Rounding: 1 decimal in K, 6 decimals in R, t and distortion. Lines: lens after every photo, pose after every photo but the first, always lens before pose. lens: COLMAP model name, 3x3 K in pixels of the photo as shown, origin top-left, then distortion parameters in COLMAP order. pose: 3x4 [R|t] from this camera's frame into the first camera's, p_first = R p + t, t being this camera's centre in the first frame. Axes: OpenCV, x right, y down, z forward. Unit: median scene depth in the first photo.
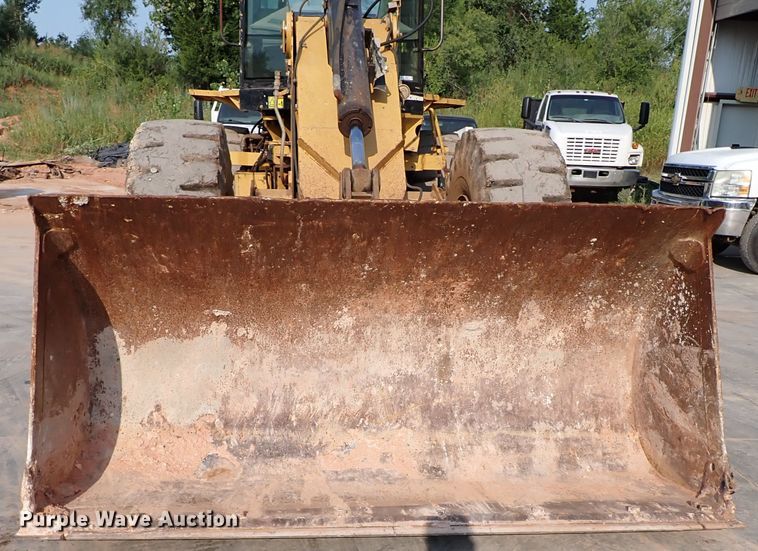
lens RADIAL K [[841.6, 0, 363.1], [0, 841.6, 424.9], [0, 0, 1]] dist [0.003407, -0.004169]
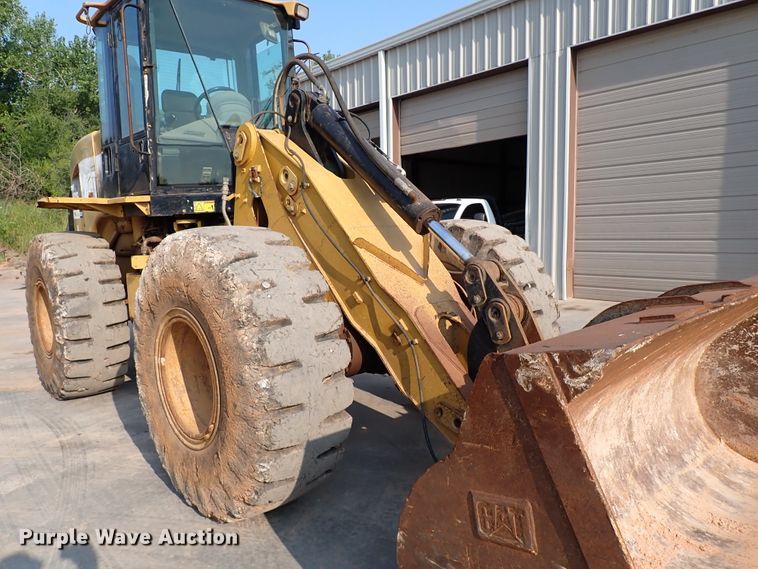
lens RADIAL K [[566.1, 0, 379.0], [0, 566.1, 284.5], [0, 0, 1]] dist [0.002599, -0.002661]
pose [[0.782888, -0.114579, 0.611521, -0.477921], [0.246742, 0.959475, -0.136112, -0.189072], [-0.571143, 0.257448, 0.779433, 0.474054]]
